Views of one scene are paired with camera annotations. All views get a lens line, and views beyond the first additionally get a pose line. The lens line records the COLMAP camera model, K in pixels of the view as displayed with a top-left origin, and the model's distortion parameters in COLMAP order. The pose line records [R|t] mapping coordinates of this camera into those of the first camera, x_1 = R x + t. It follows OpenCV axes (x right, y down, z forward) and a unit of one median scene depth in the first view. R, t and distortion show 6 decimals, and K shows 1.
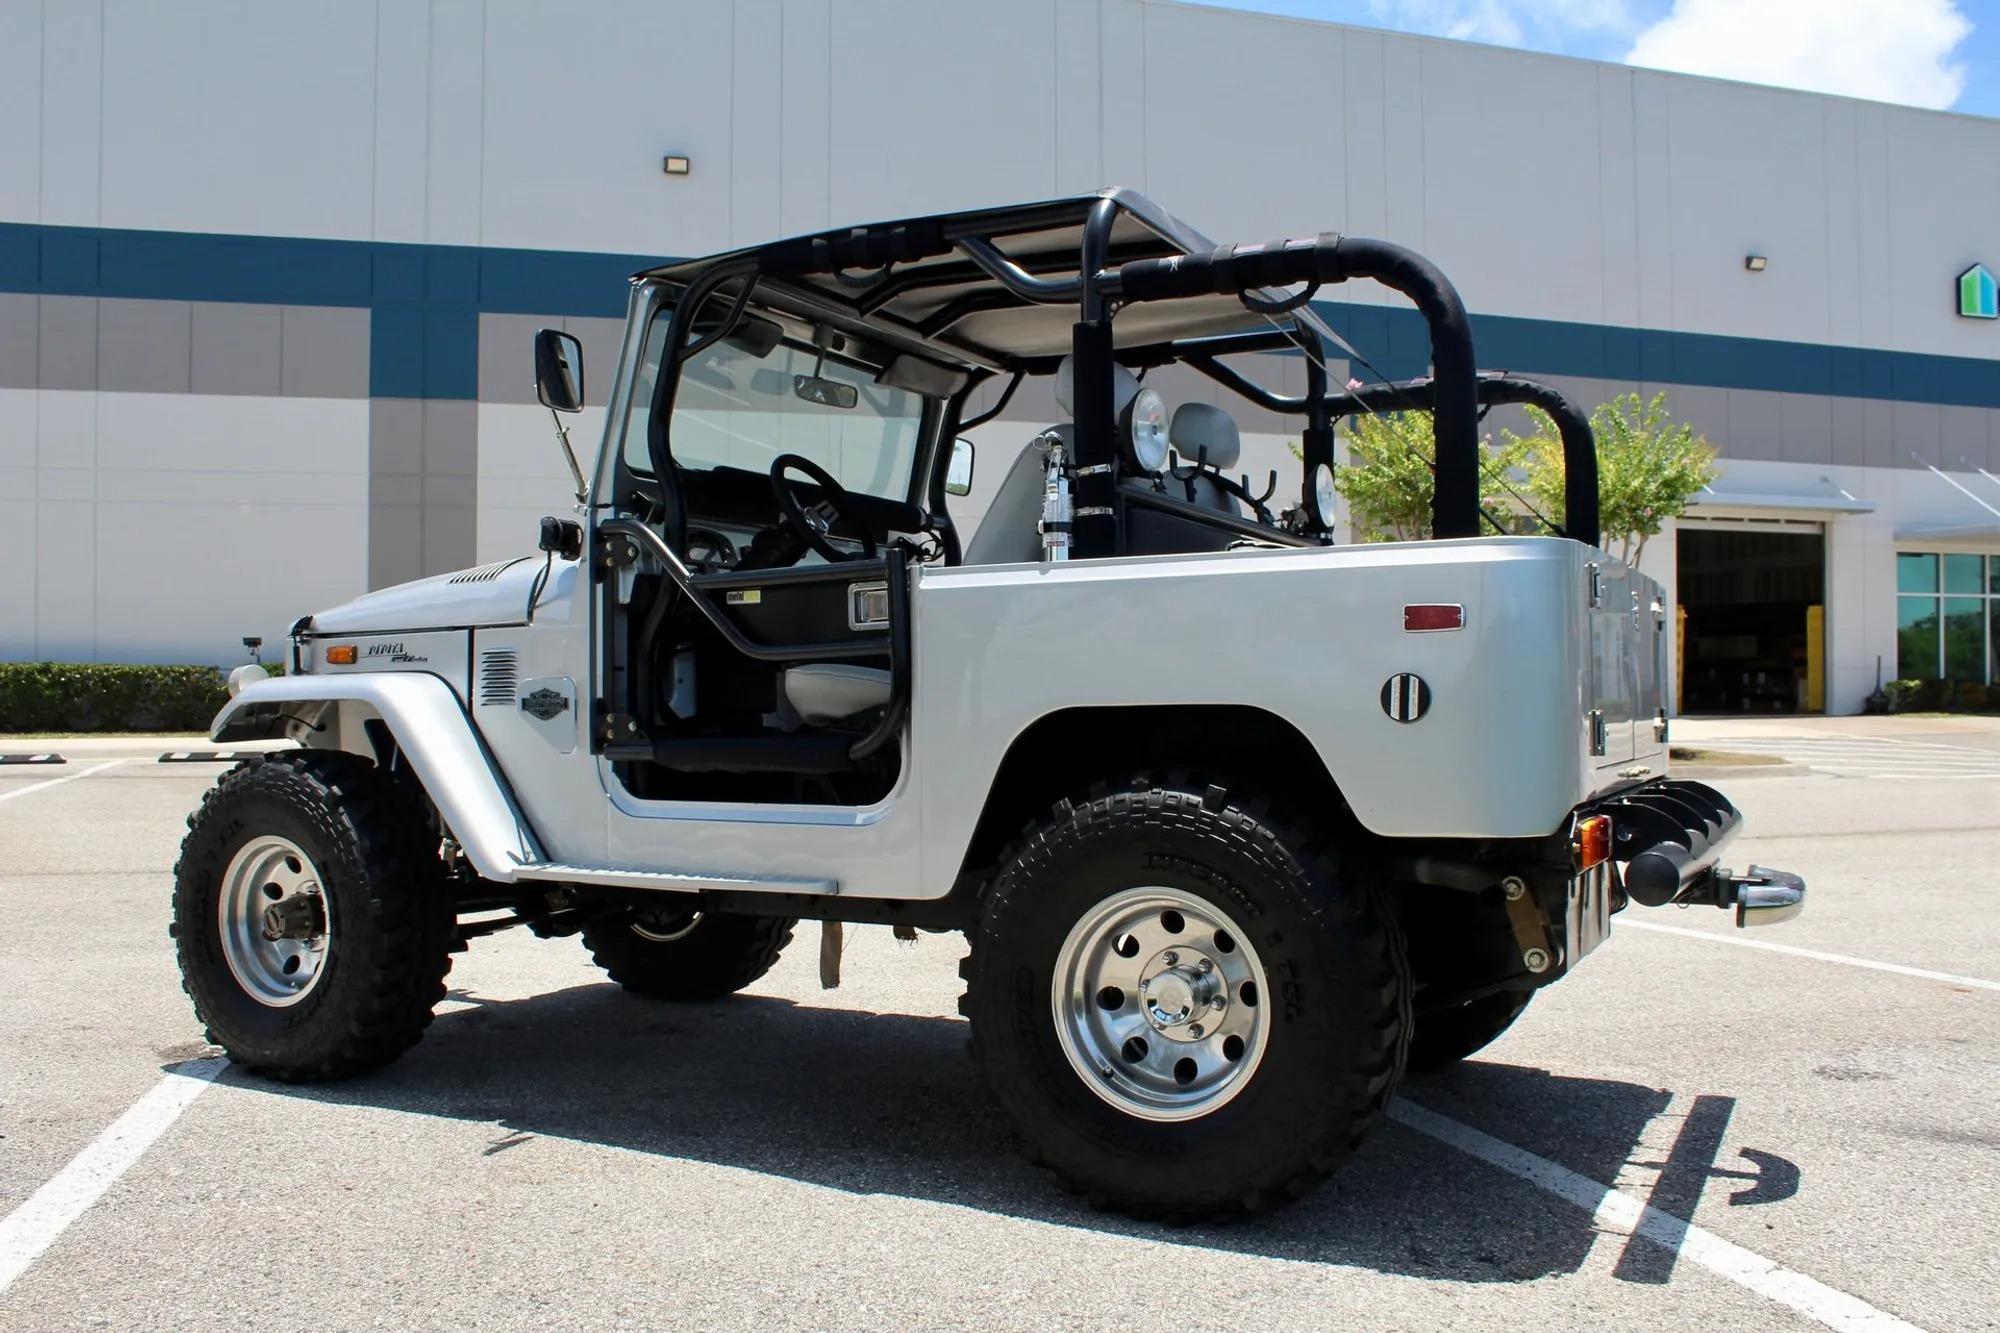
lens RADIAL K [[1726.1, 0, 993.6], [0, 1726.1, 672.5], [0, 0, 1]] dist [-0.160879, 0.141970]
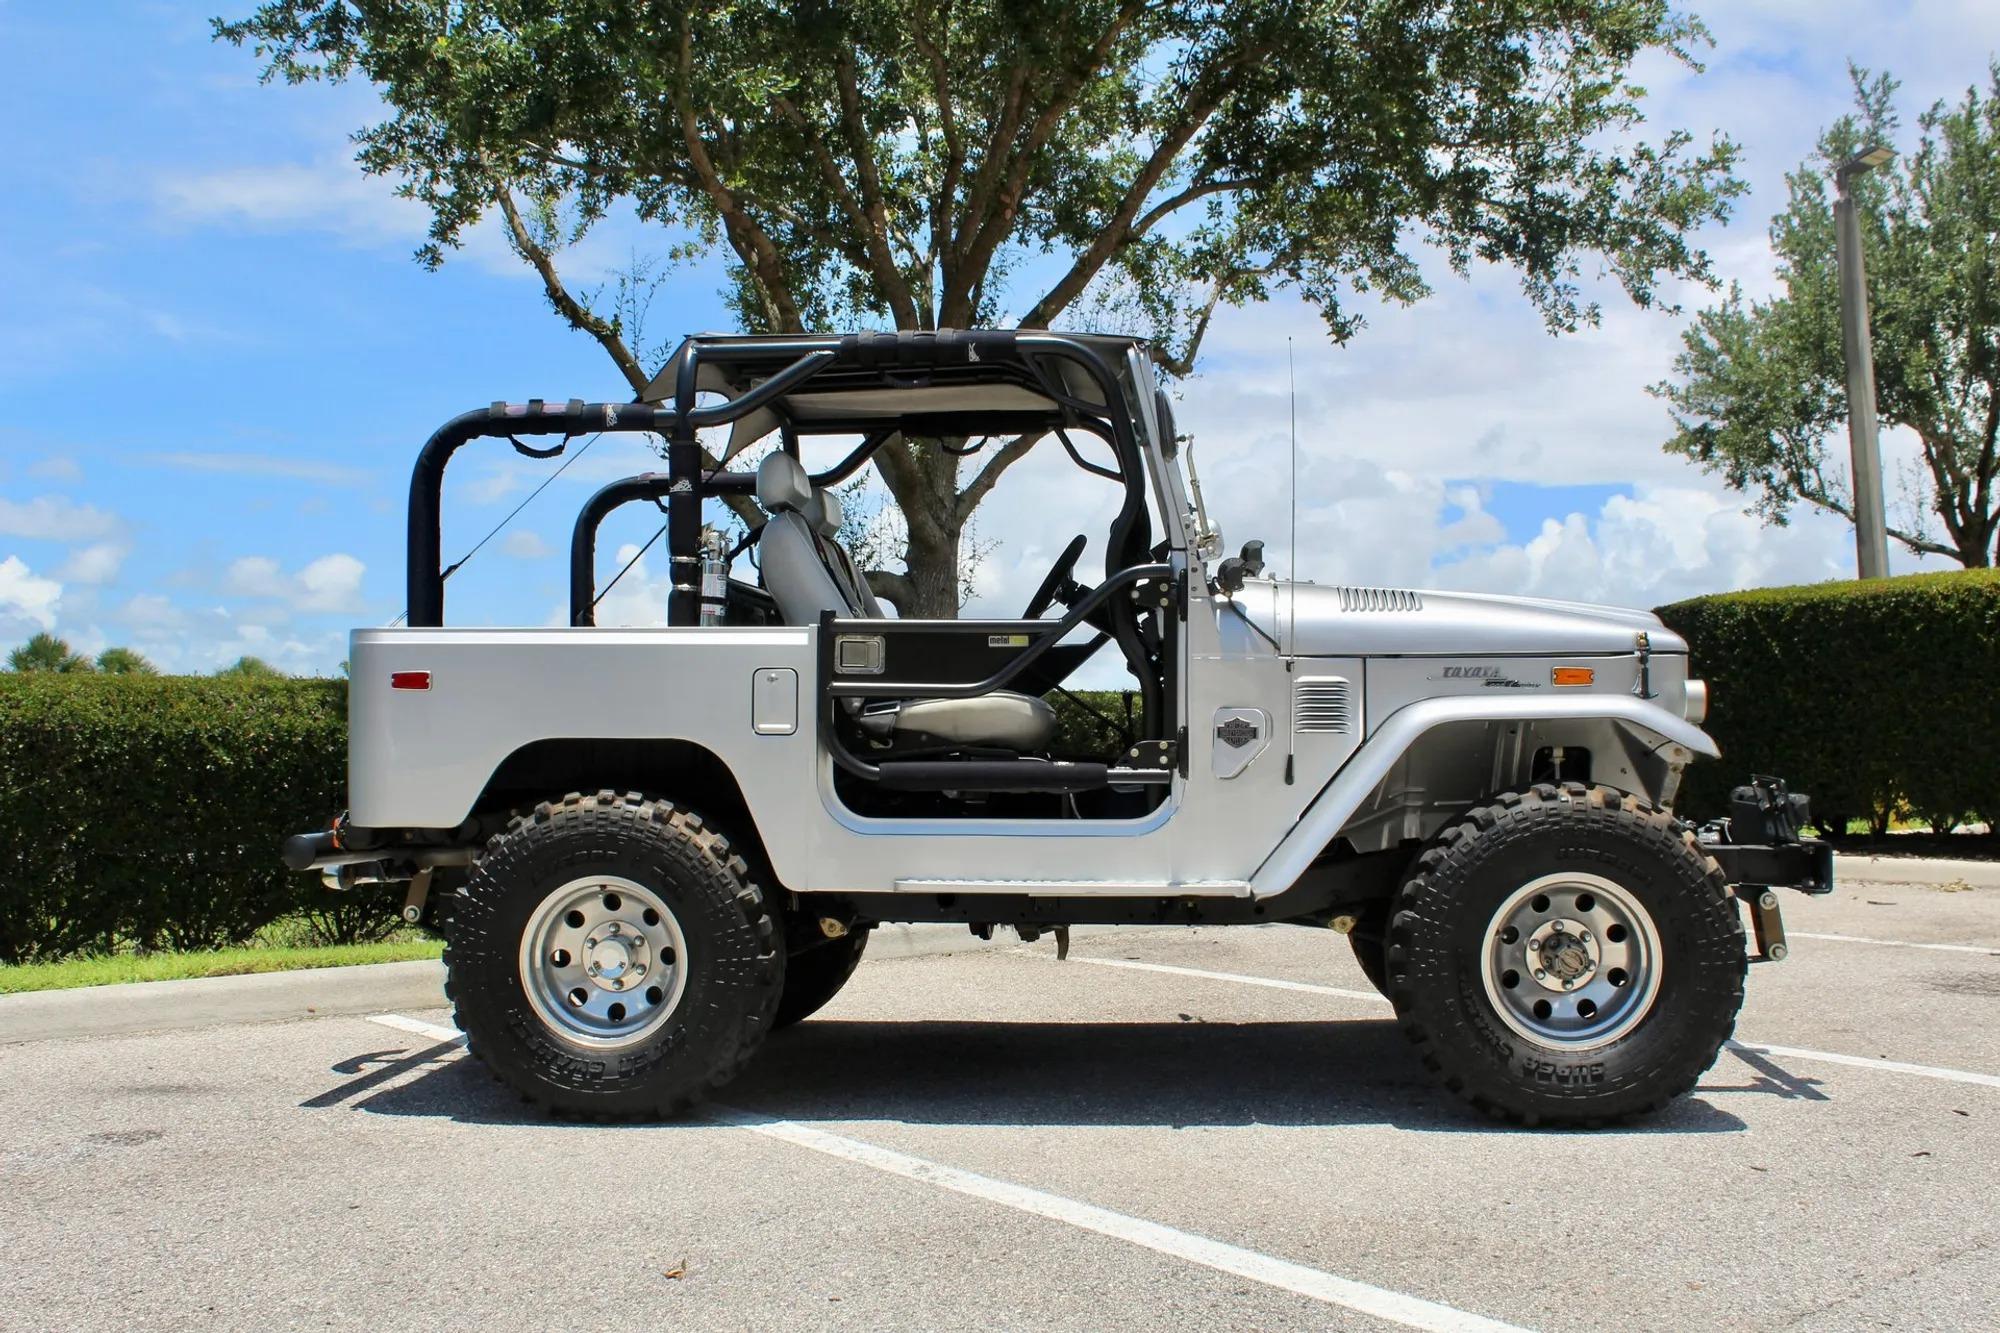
lens RADIAL K [[2085.3, 0, 1003.6], [0, 2085.3, 708.5], [0, 0, 1]] dist [-0.086414, 0.000000]
pose [[-0.920957, 0.006151, -0.389616, 0.592129], [0.017558, 0.999515, -0.025724, 0.044170], [0.389269, -0.030531, -0.920618, 2.640284]]
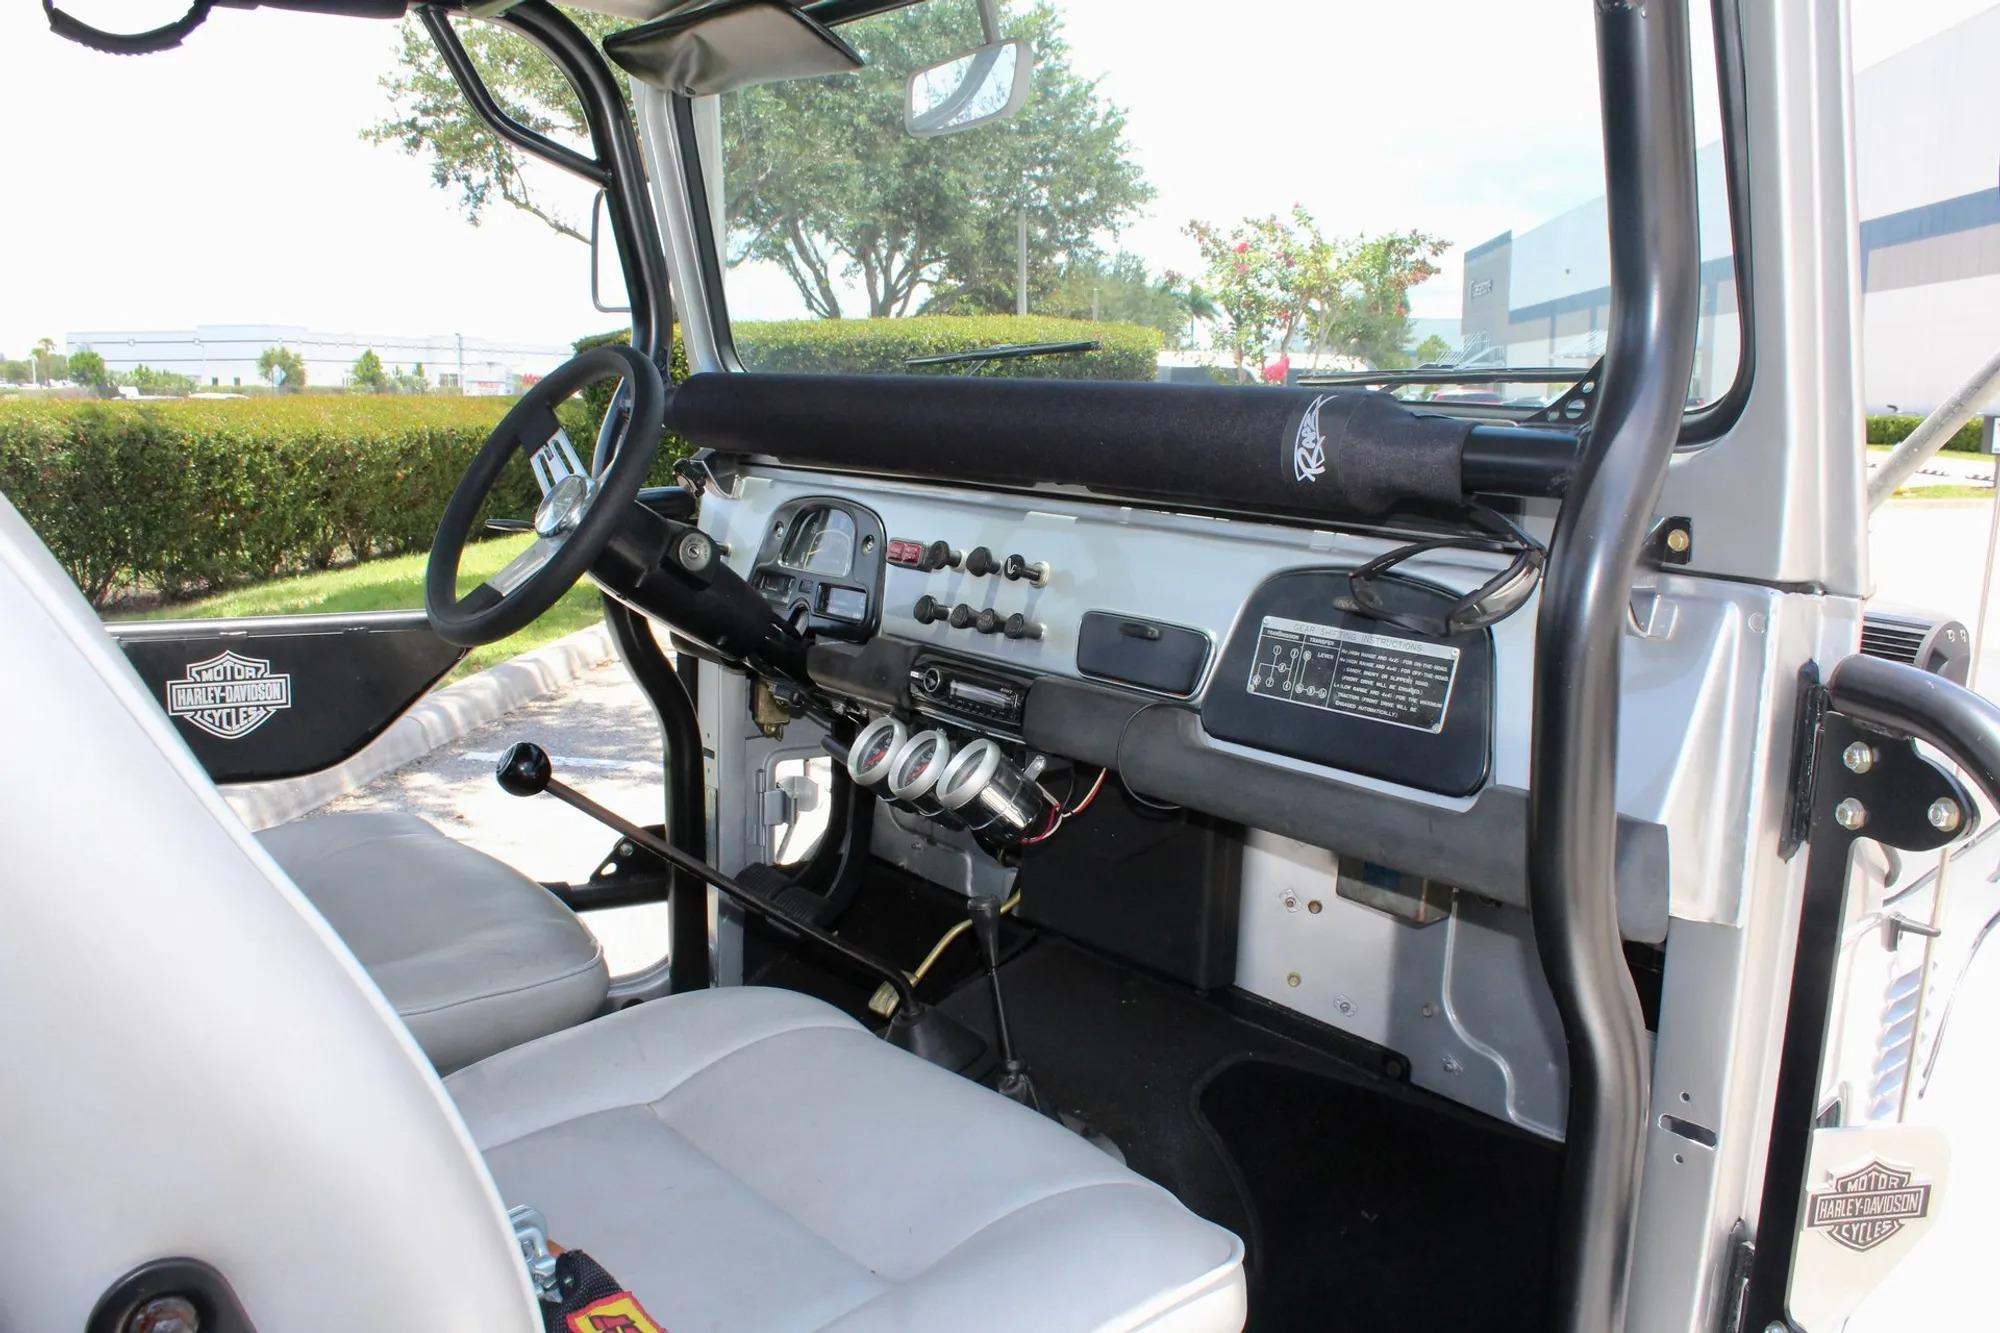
lens RADIAL K [[1664.1, 0, 986.8], [0, 1664.1, 678.6], [0, 0, 1]] dist [-0.162820, 0.136131]
pose [[-0.408131, 0.157142, -0.899297, 0.246081], [-0.004399, 0.984724, 0.174065, -0.128949], [0.912913, 0.074997, -0.401206, 1.383891]]
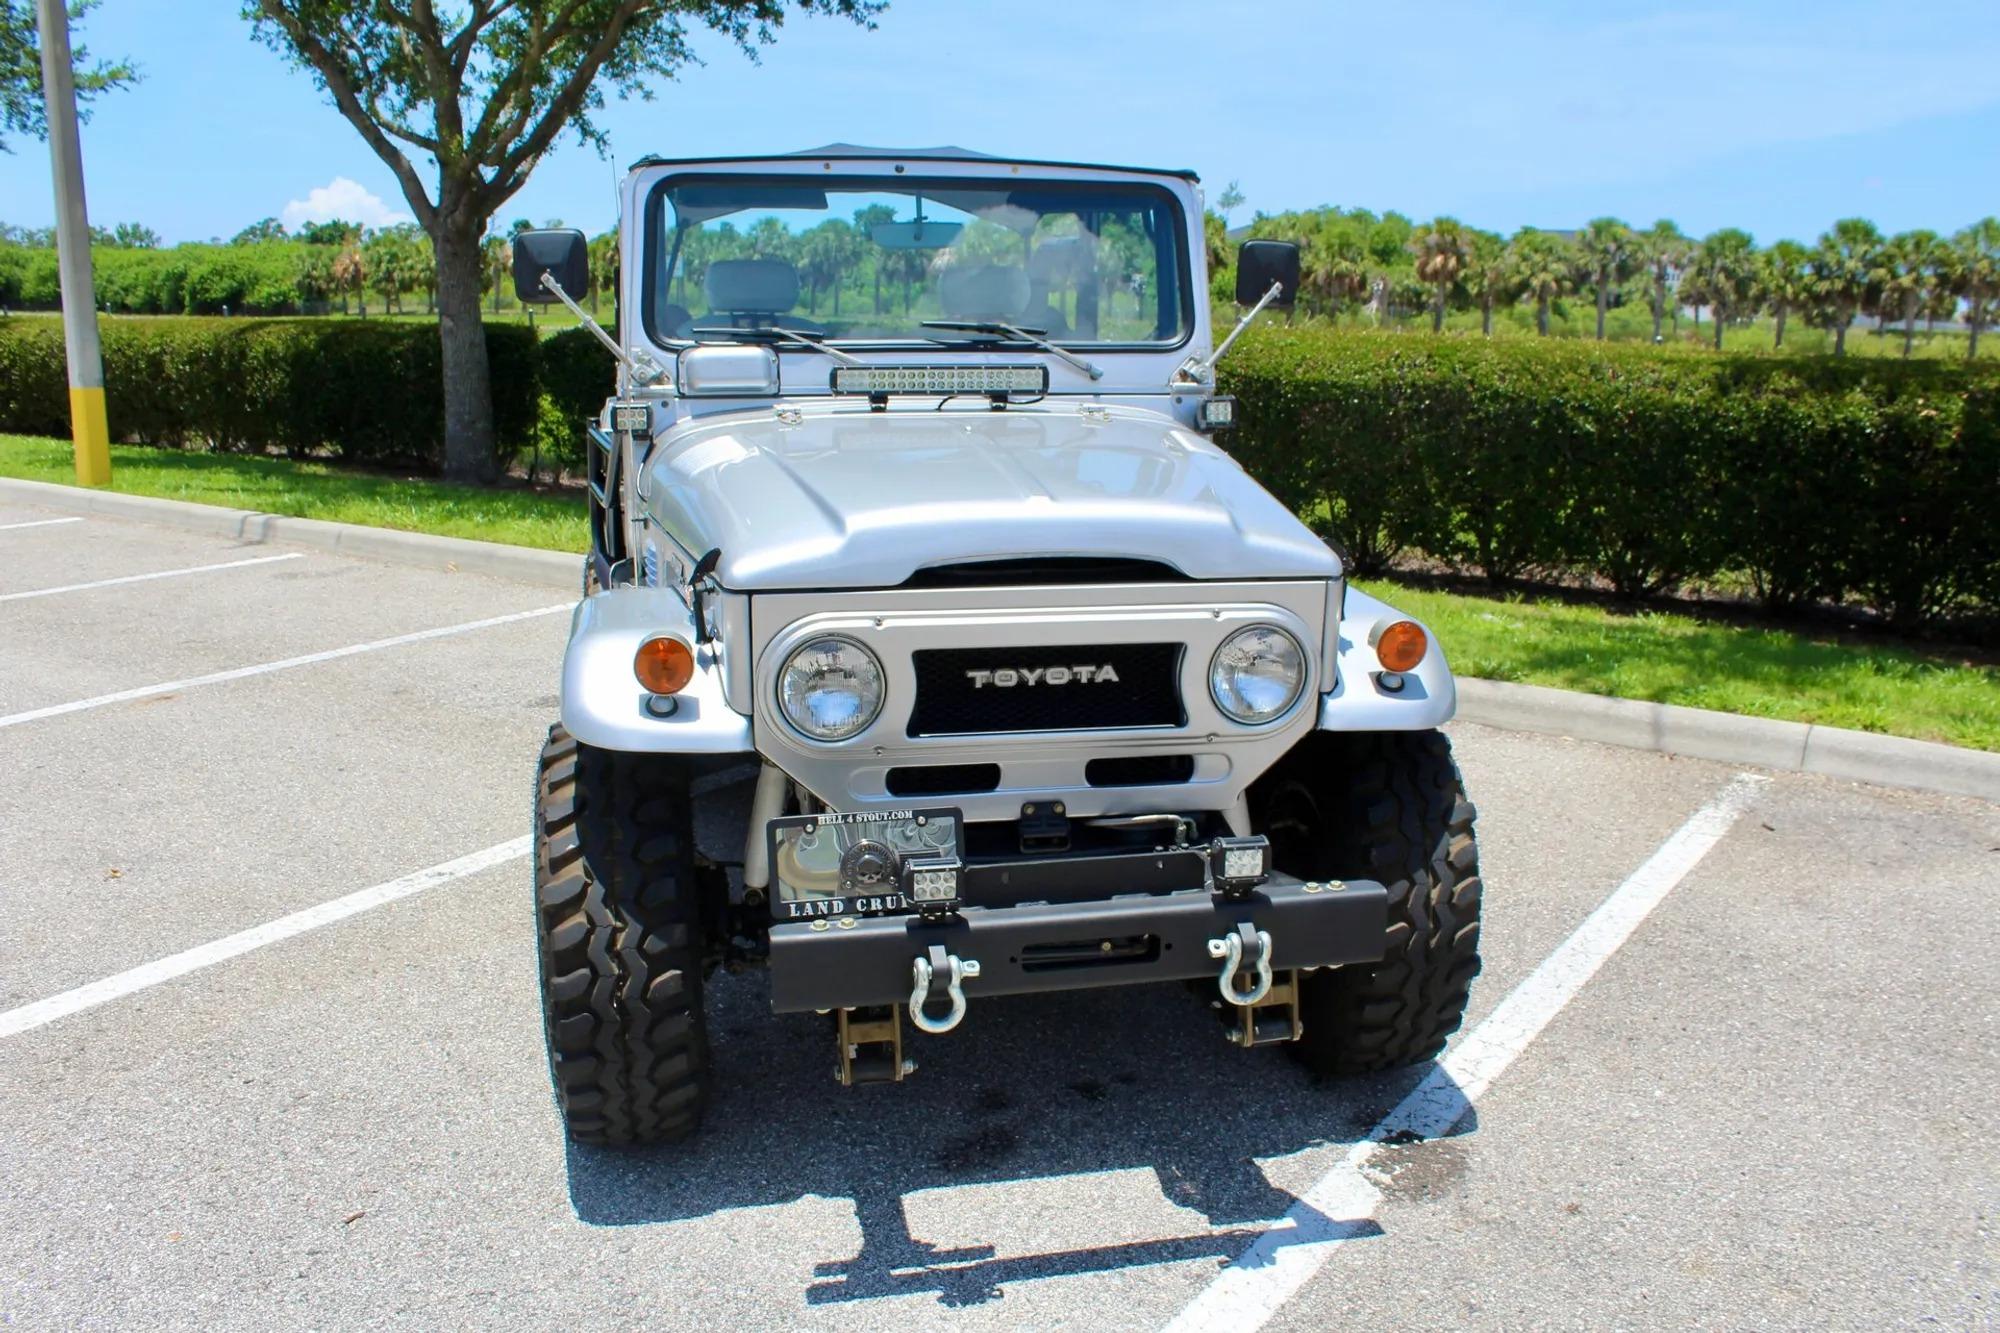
lens RADIAL K [[1664.1, 0, 995.0], [0, 1664.1, 669.6], [0, 0, 1]] dist [-0.162820, 0.136131]
pose [[-0.638225, -0.184809, 0.747339, -1.041830], [-0.026199, 0.975410, 0.218835, -0.156691], [-0.769404, 0.120087, -0.627372, 1.911254]]
